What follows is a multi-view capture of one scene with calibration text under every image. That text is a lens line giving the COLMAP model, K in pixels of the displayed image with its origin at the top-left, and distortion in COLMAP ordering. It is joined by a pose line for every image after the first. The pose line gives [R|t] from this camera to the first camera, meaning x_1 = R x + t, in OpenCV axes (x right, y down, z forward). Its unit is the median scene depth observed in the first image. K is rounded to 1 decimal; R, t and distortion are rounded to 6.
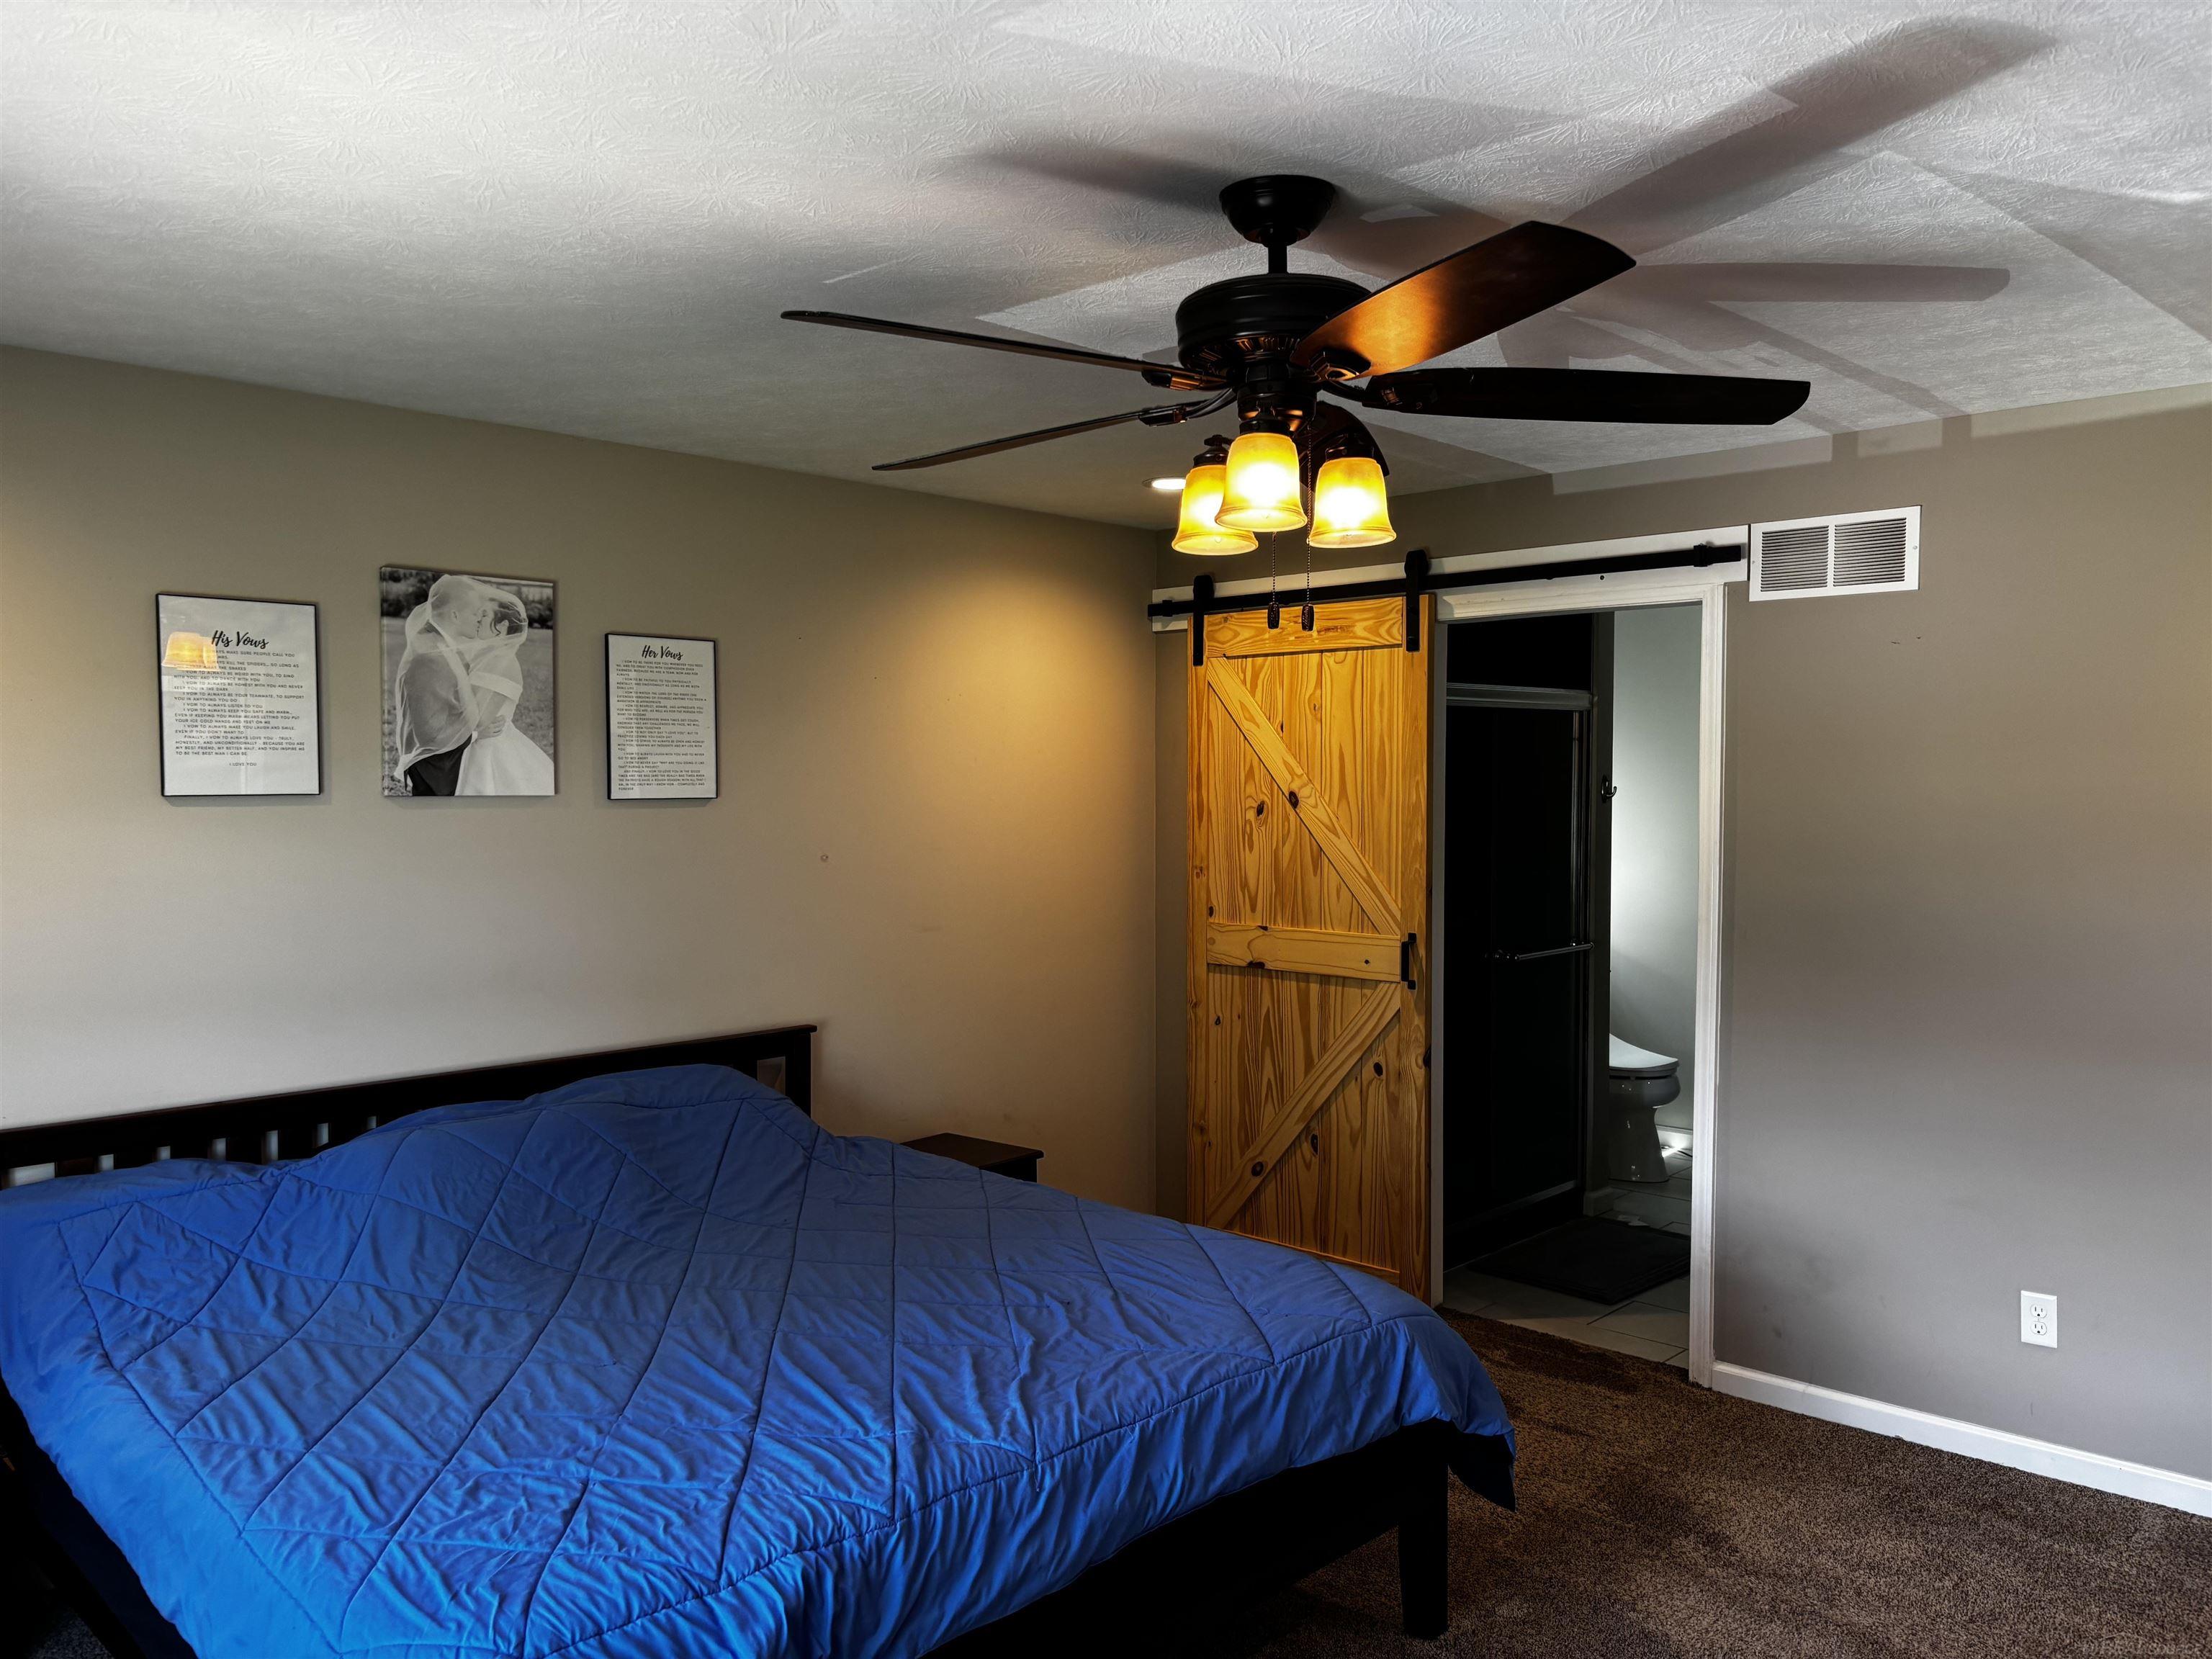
lens RADIAL K [[1684.5, 0, 1105.9], [0, 1684.5, 867.4], [0, 0, 1]] dist [0.000249, 0.004972]
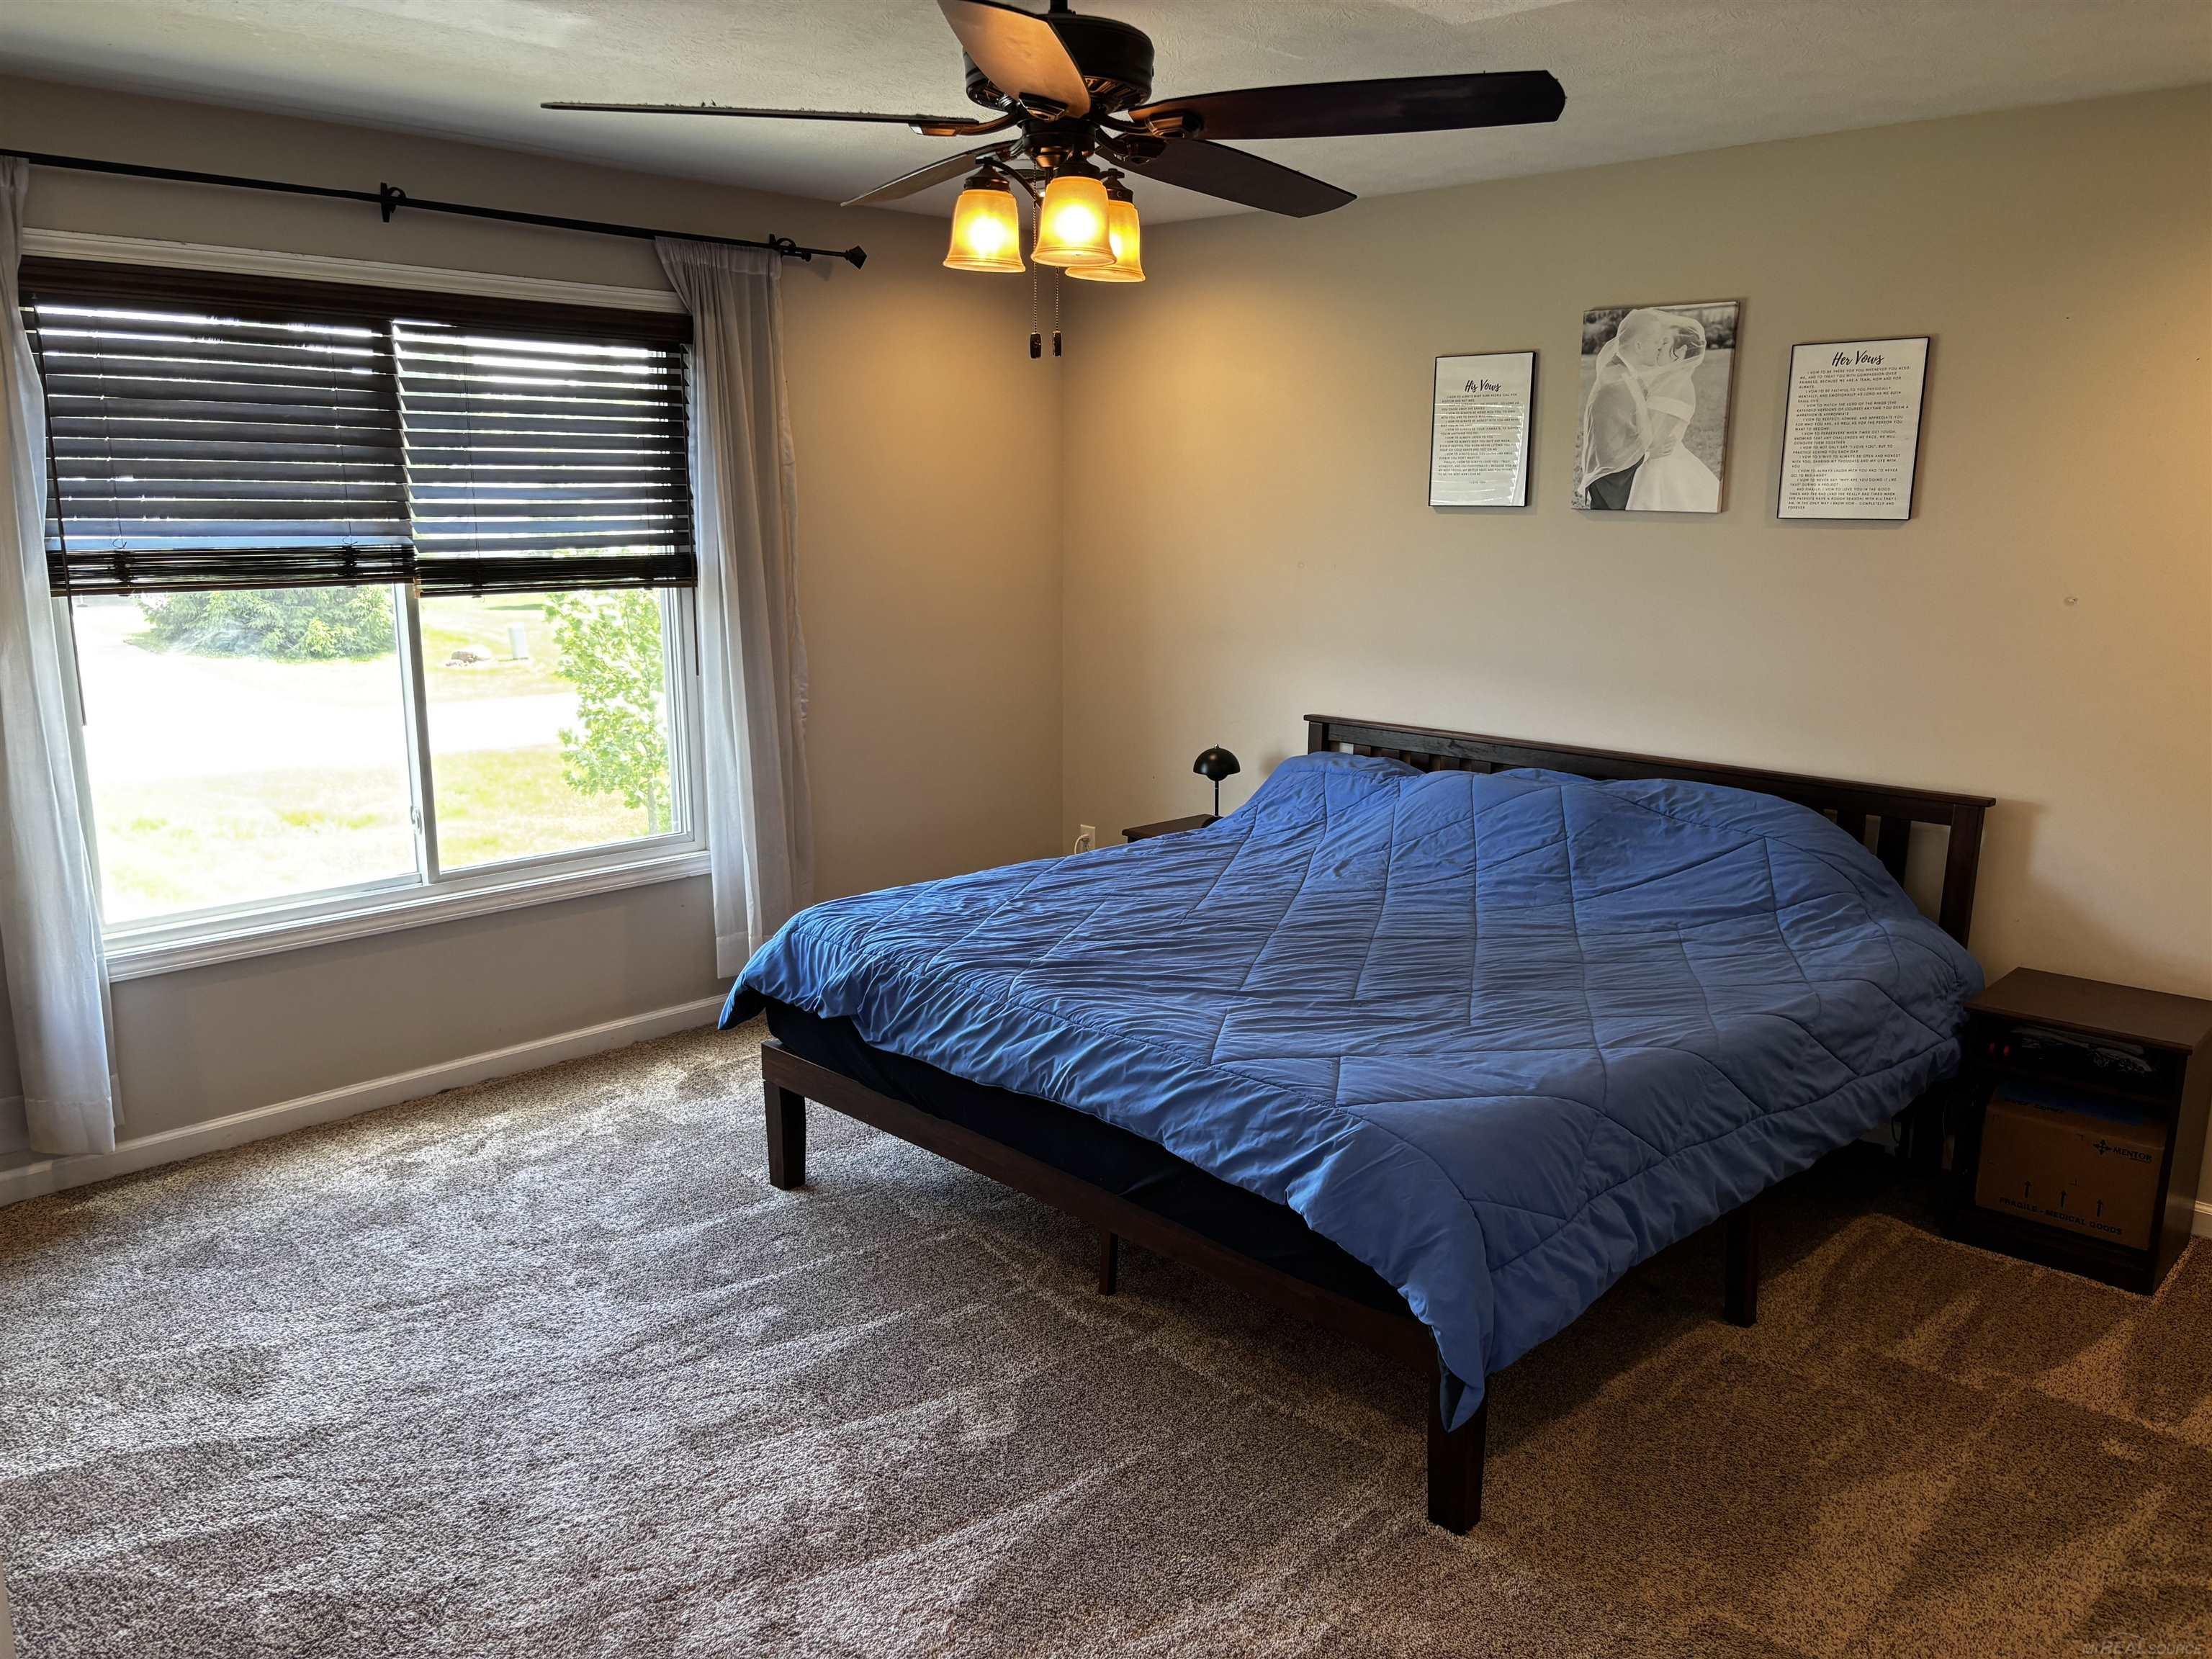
lens RADIAL K [[1684.5, 0, 1105.9], [0, 1684.5, 867.4], [0, 0, 1]] dist [0.000249, 0.004972]
pose [[-0.022573, 0.221867, -0.974816, 0.792472], [-0.060188, 0.972994, 0.222846, -0.040277], [0.997932, 0.063703, -0.008610, 0.675203]]
